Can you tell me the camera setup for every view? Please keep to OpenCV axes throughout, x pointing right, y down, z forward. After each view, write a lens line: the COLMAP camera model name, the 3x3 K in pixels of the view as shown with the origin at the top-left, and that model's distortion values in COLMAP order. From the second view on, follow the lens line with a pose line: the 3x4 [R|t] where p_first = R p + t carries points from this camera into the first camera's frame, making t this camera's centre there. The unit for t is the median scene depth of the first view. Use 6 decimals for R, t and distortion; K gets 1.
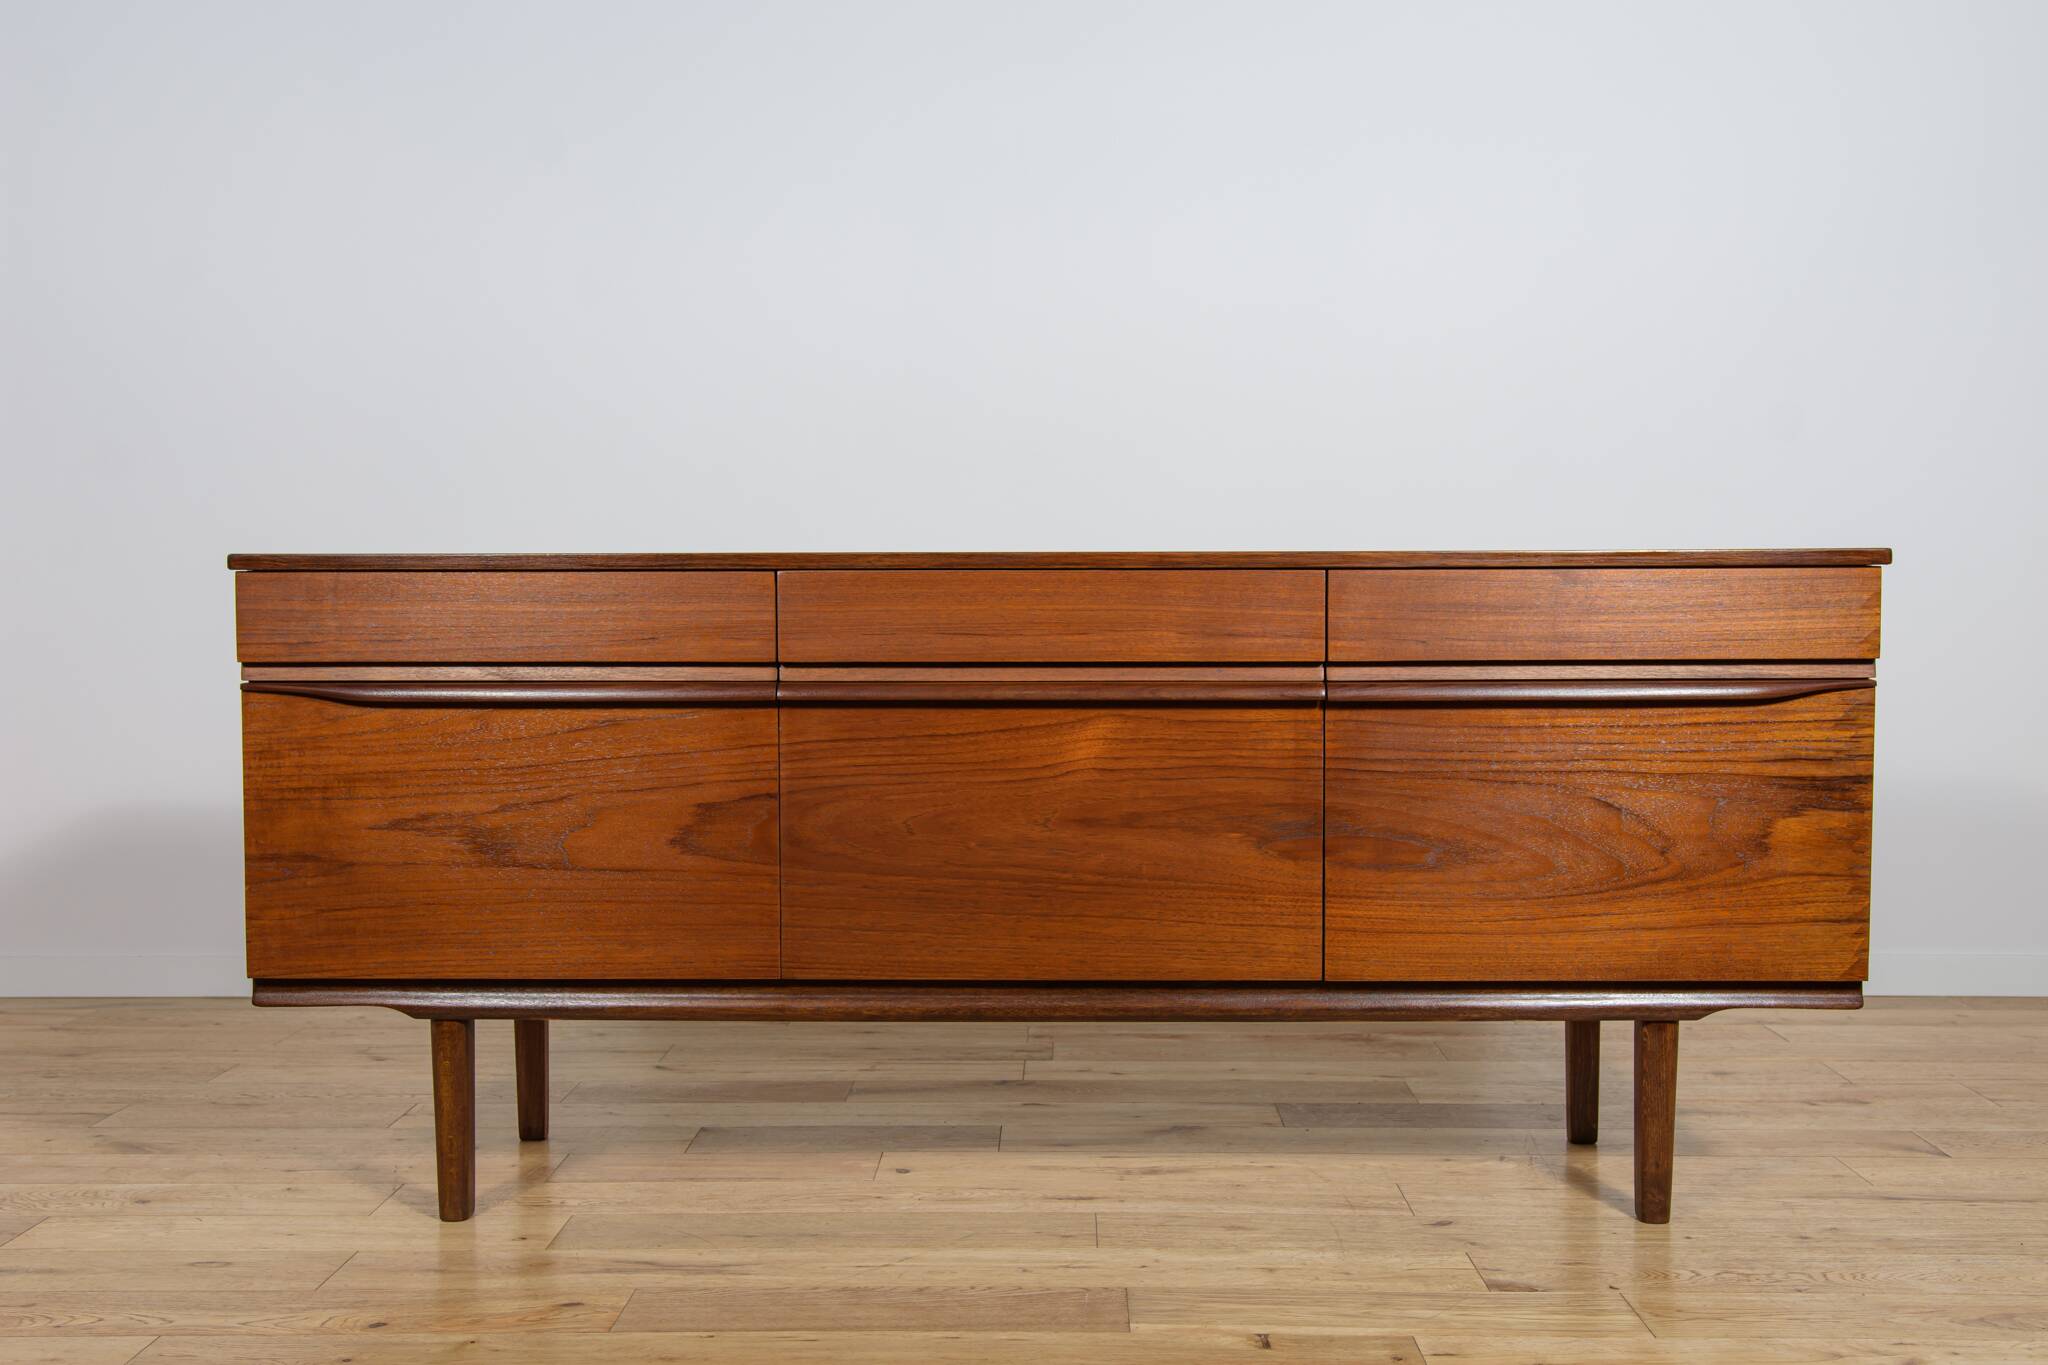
lens RADIAL K [[2135.2, 0, 1025.3], [0, 2135.2, 634.6], [0, 0, 1]] dist [-0.024874, 0.100539]
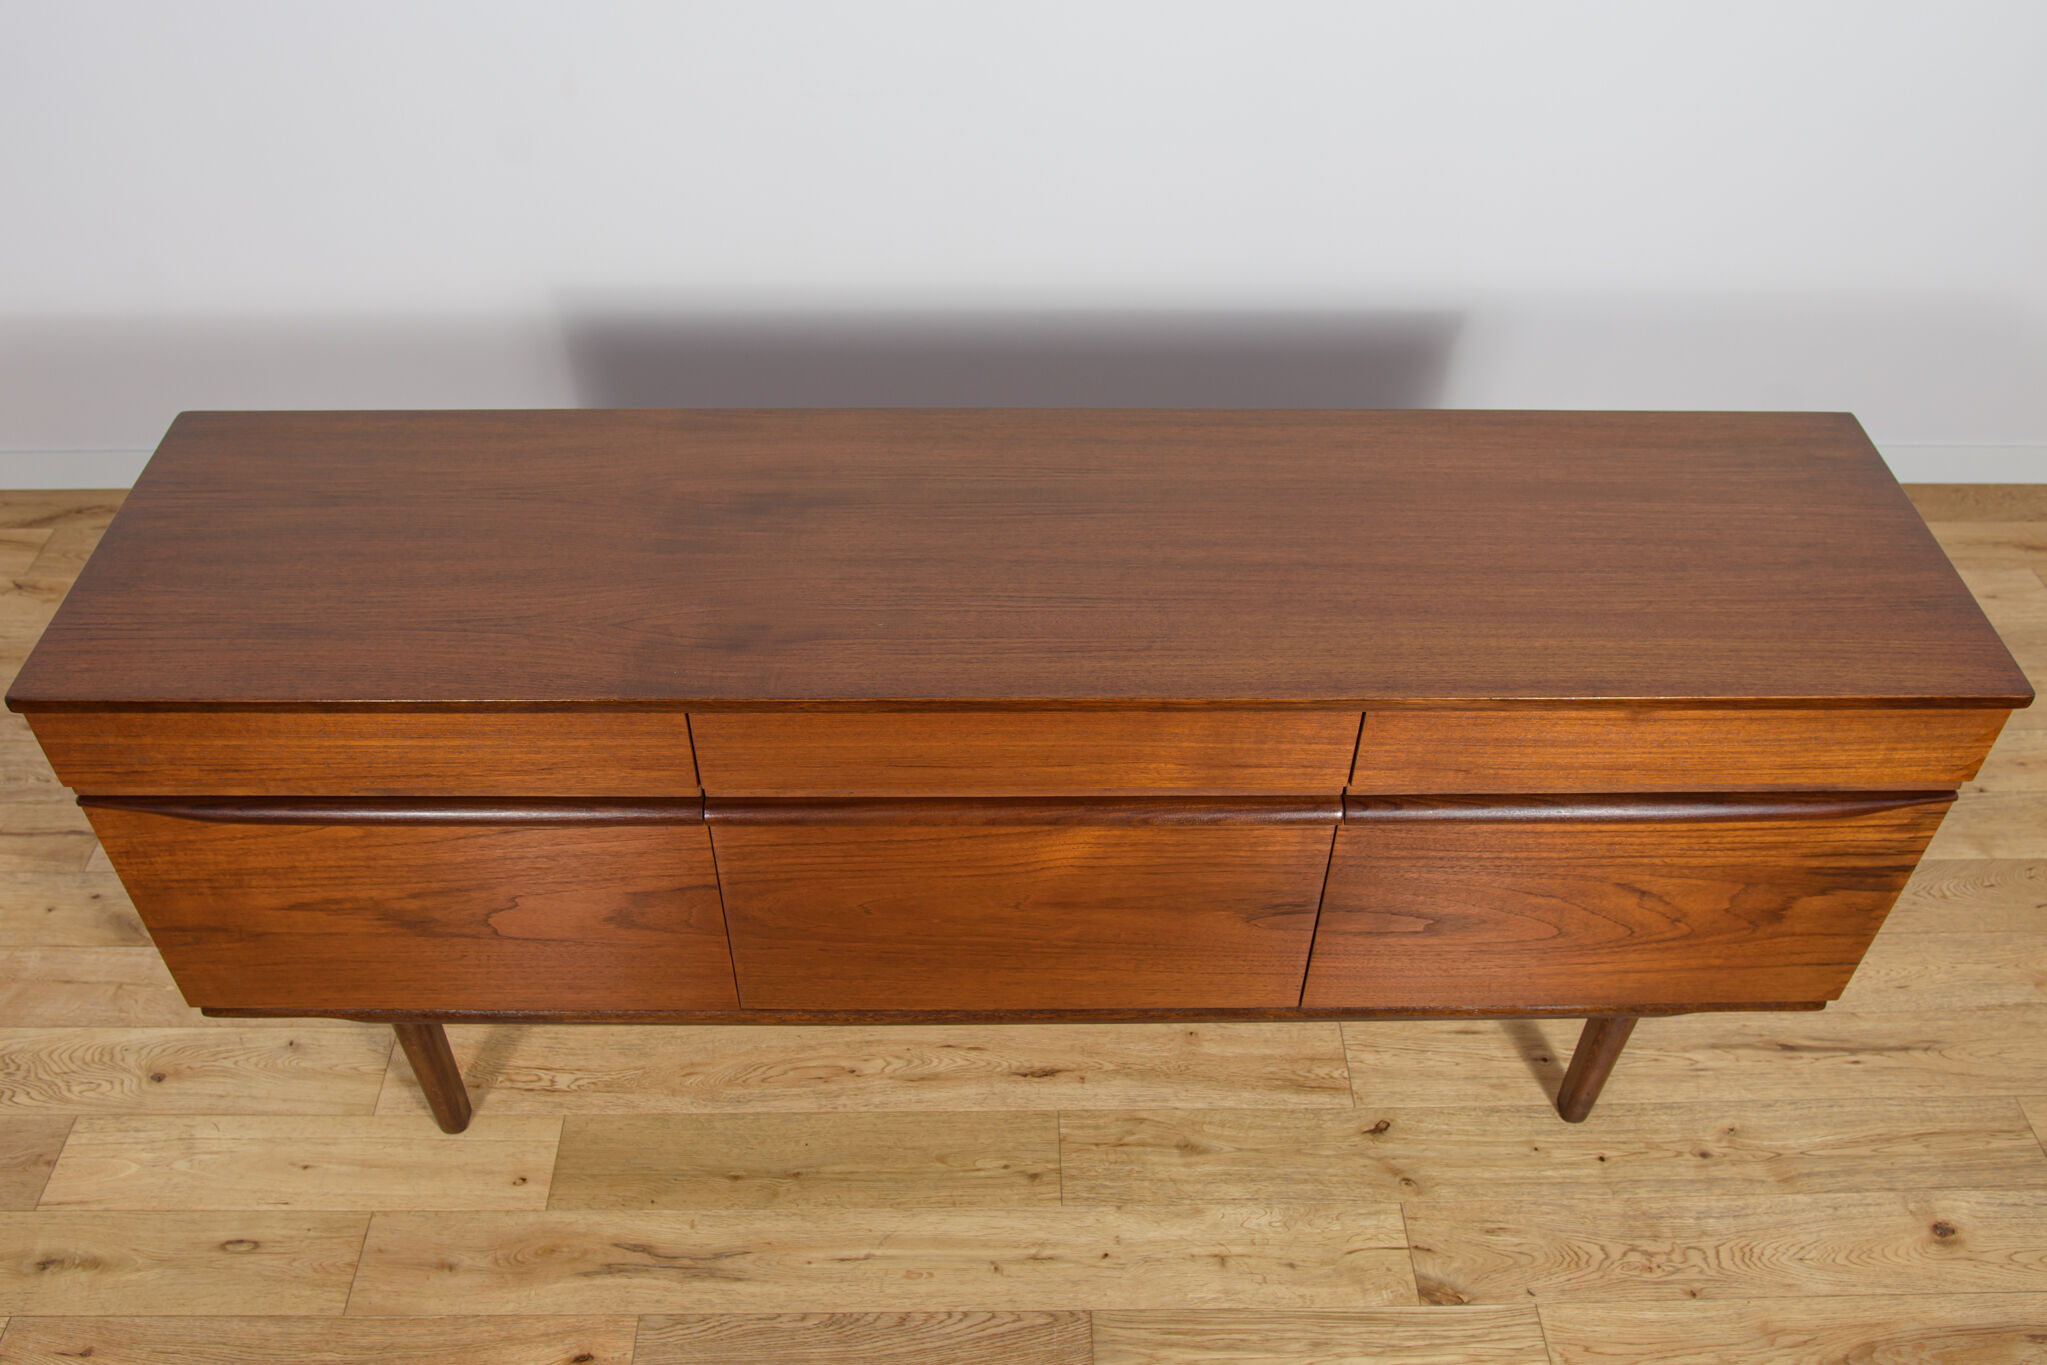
lens RADIAL K [[1731.3, 0, 1023.5], [0, 1731.3, 682.5], [0, 0, 1]] dist [-0.077990, 0.058097]
pose [[0.999255, -0.016465, 0.034912, -0.011319], [-0.011150, 0.742773, 0.669450, -0.474796], [-0.036954, -0.669341, 0.742036, 0.518706]]
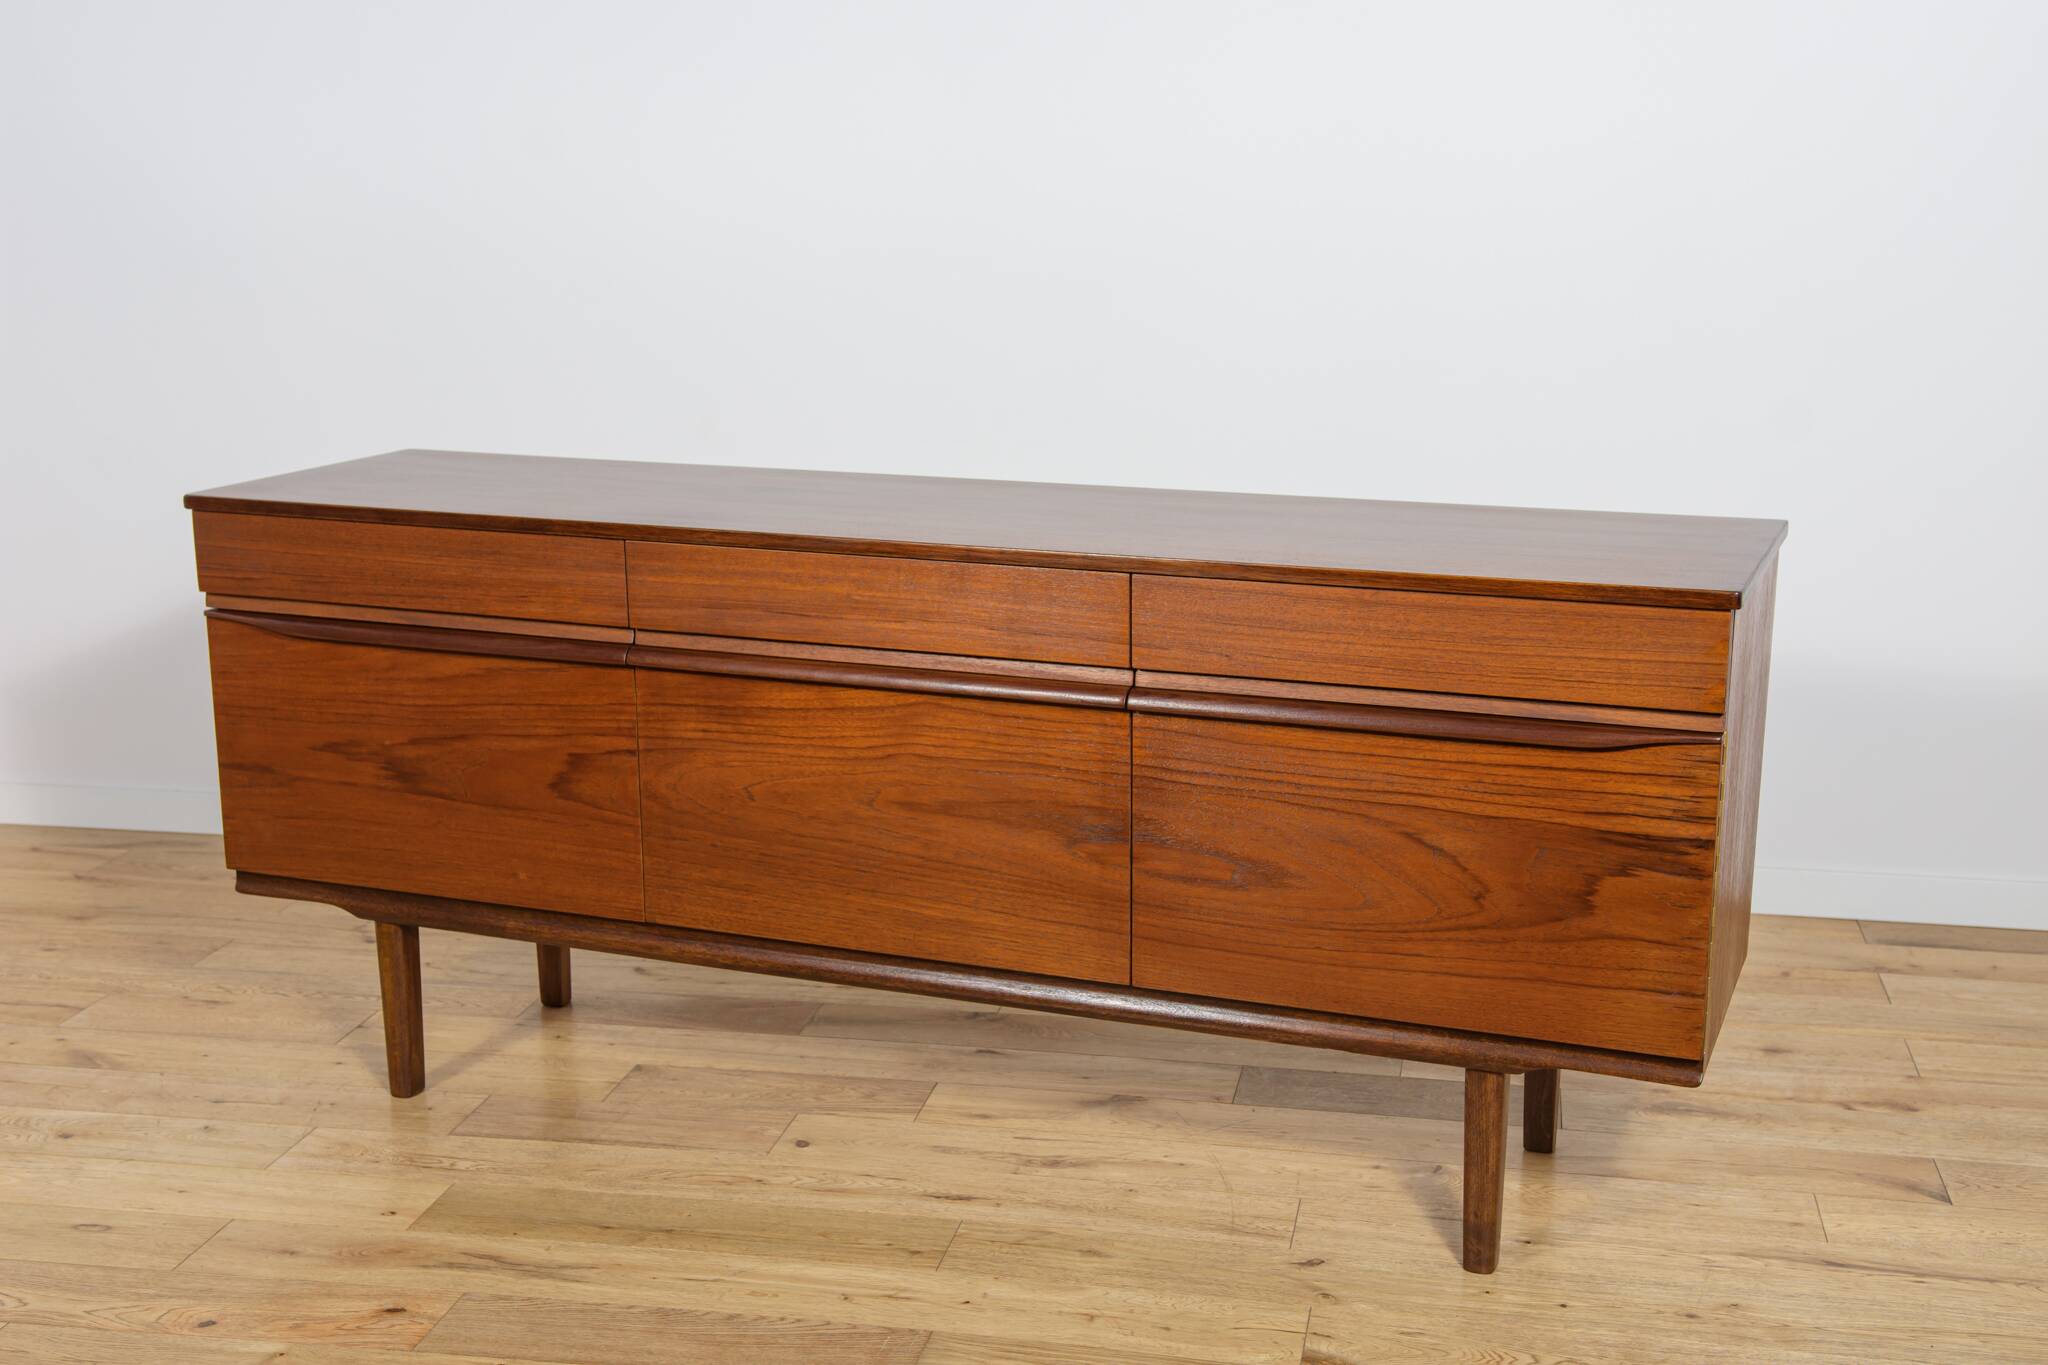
lens RADIAL K [[2537.3, 0, 1023.7], [0, 2537.3, 689.0], [0, 0, 1]] dist [0.019049, 0.197307]
pose [[0.984170, 0.037066, -0.173309, 0.258427], [-0.001218, 0.979276, 0.202525, -0.205171], [0.177224, -0.199108, 0.963819, -0.063667]]
